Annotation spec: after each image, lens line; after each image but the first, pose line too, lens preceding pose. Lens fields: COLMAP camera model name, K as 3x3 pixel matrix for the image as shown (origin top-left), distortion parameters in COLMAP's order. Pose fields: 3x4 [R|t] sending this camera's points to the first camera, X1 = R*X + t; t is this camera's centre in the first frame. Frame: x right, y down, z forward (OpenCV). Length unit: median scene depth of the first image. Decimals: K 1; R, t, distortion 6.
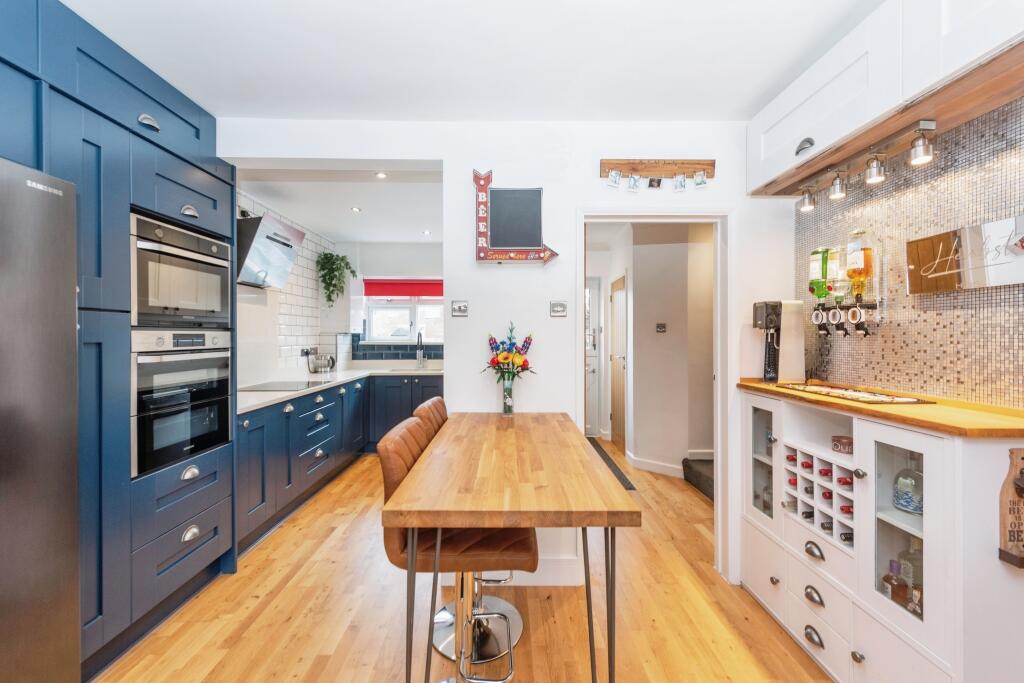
lens RADIAL K [[407.8, 0, 524.8], [0, 407.8, 343.1], [0, 0, 1]] dist [0.000305, -0.000204]
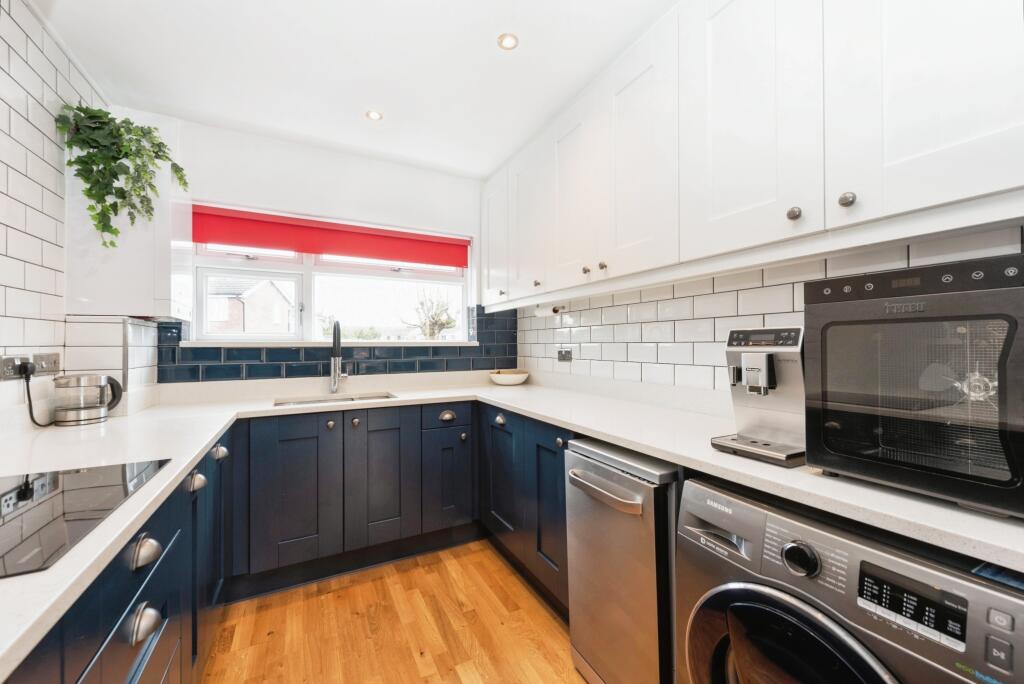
lens RADIAL K [[407.8, 0, 524.8], [0, 407.8, 343.6], [0, 0, 1]] dist [0.000305, -0.000204]
pose [[0.894743, -0.004555, 0.446557, -0.296186], [0.012861, 0.999796, -0.015570, 0.012257], [-0.446395, 0.019674, 0.894620, 0.484606]]
